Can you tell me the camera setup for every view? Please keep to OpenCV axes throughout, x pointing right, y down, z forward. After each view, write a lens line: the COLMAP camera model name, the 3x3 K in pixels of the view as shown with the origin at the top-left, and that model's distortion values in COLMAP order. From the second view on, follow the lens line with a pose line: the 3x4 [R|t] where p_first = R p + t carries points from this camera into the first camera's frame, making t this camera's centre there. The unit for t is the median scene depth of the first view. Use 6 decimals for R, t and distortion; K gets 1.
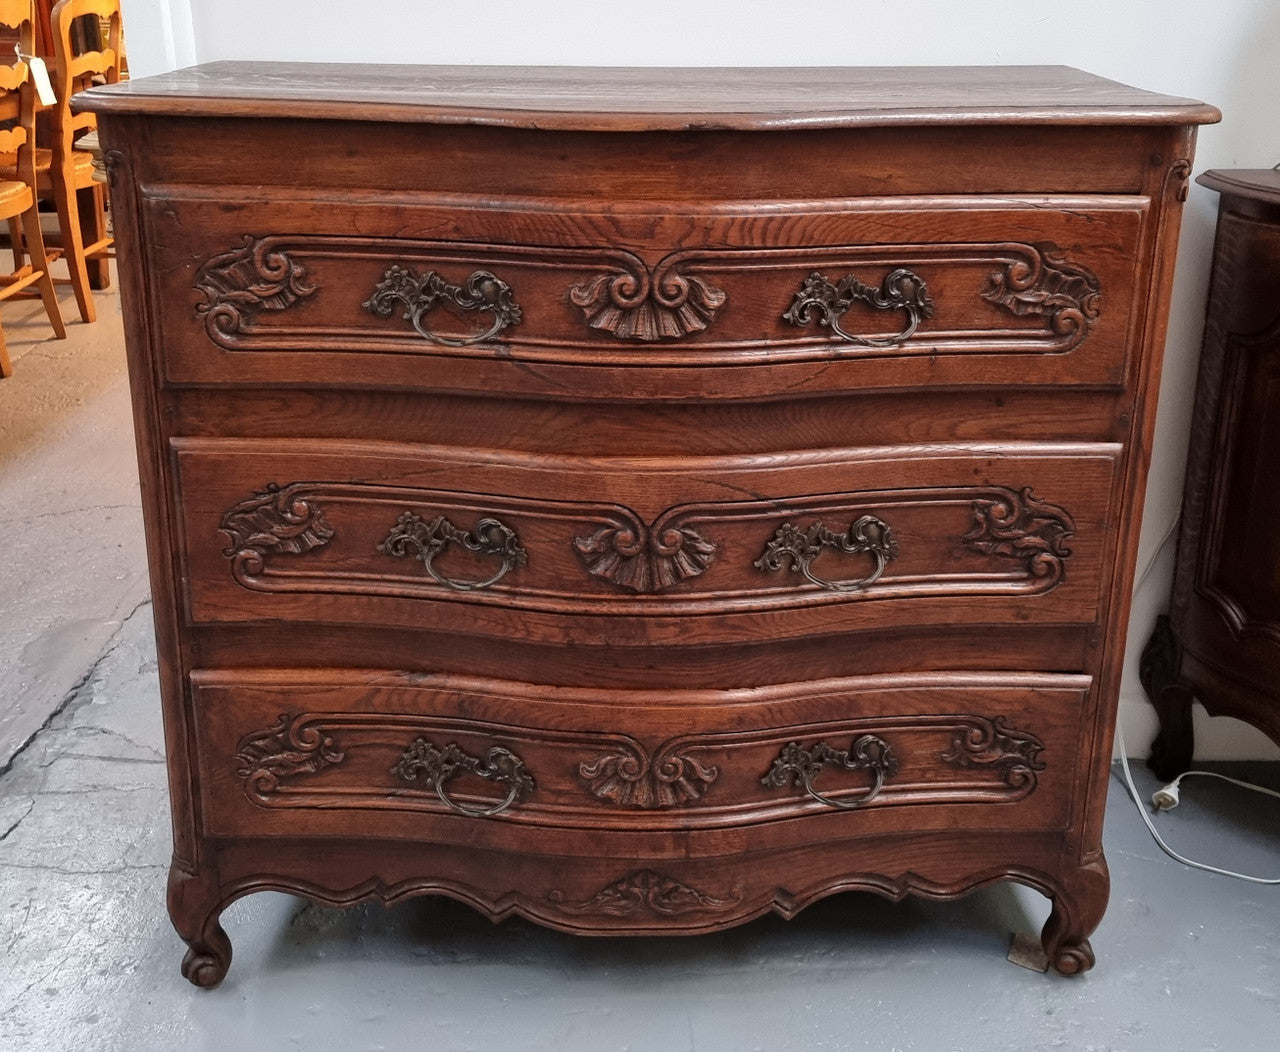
lens RADIAL K [[1366.2, 0, 659.9], [0, 1366.2, 415.5], [0, 0, 1]] dist [0.067341, 0.000000]
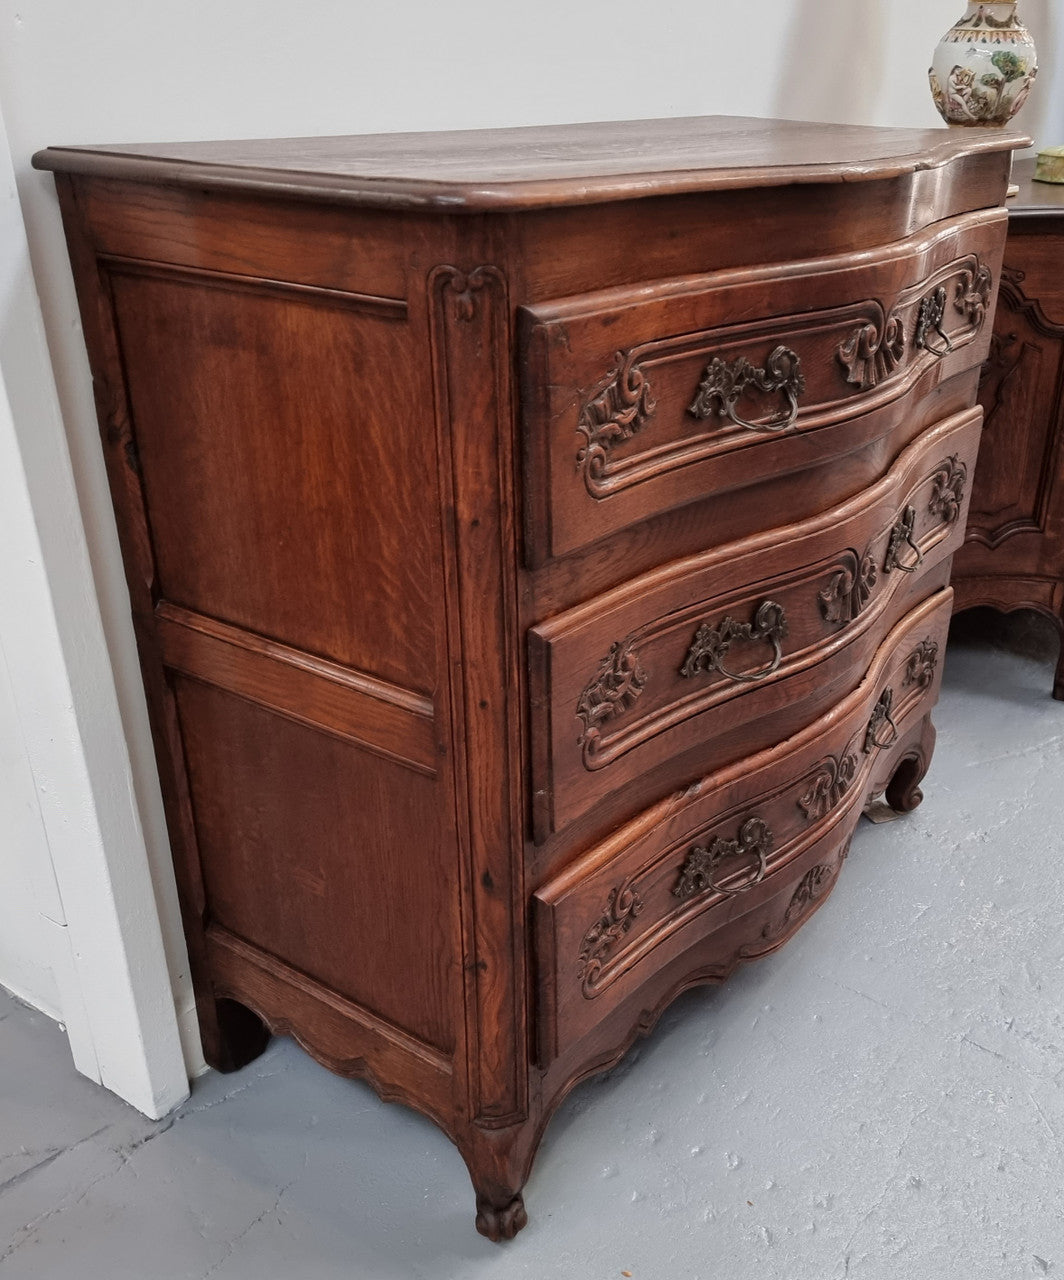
lens RADIAL K [[1224.7, 0, 632.6], [0, 1224.7, 682.4], [0, 0, 1]] dist [0.095666, 0.000000]
pose [[0.602915, -0.358633, 0.712654, -0.845374], [0.246512, 0.933300, 0.261118, -0.129053], [-0.758766, 0.018246, 0.651108, 0.481804]]
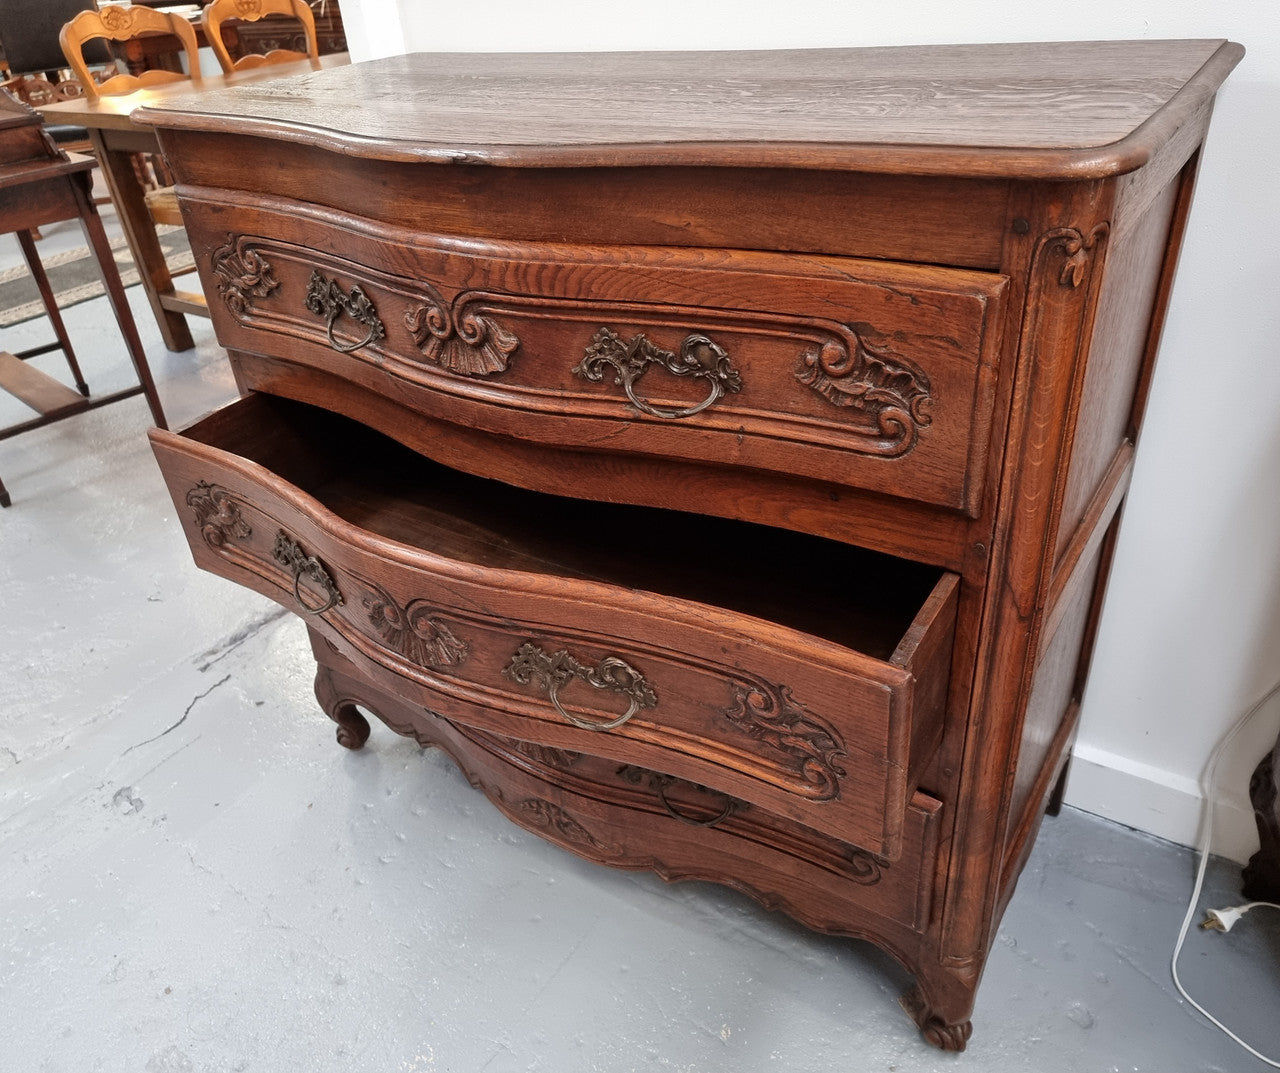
lens RADIAL K [[996.7, 0, 622.7], [0, 996.7, 536.0], [0, 0, 1]] dist [0.064904, -0.021913]
pose [[0.809754, 0.242686, -0.534231, 0.489873], [-0.101050, 0.954534, 0.280452, -0.151634], [0.578003, -0.173113, 0.797461, 0.418431]]
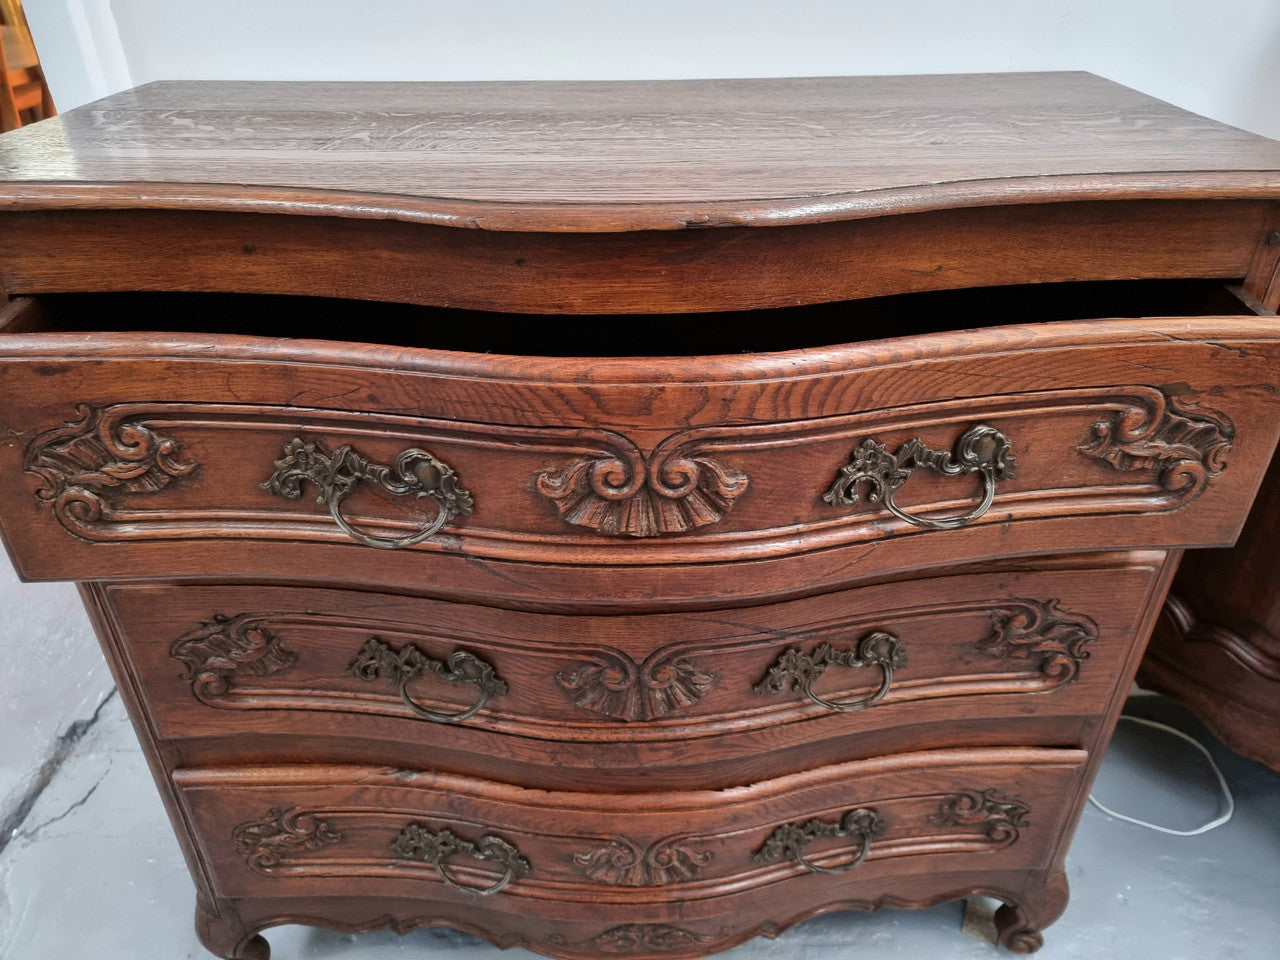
lens RADIAL K [[917.2, 0, 640.0], [0, 917.2, 499.9], [0, 0, 1]] dist [0.047606, -0.037491]
pose [[0.999809, -0.018228, 0.007093, -0.012893], [0.015920, 0.969060, 0.246313, -0.185876], [-0.011363, -0.246153, 0.969164, 0.484696]]
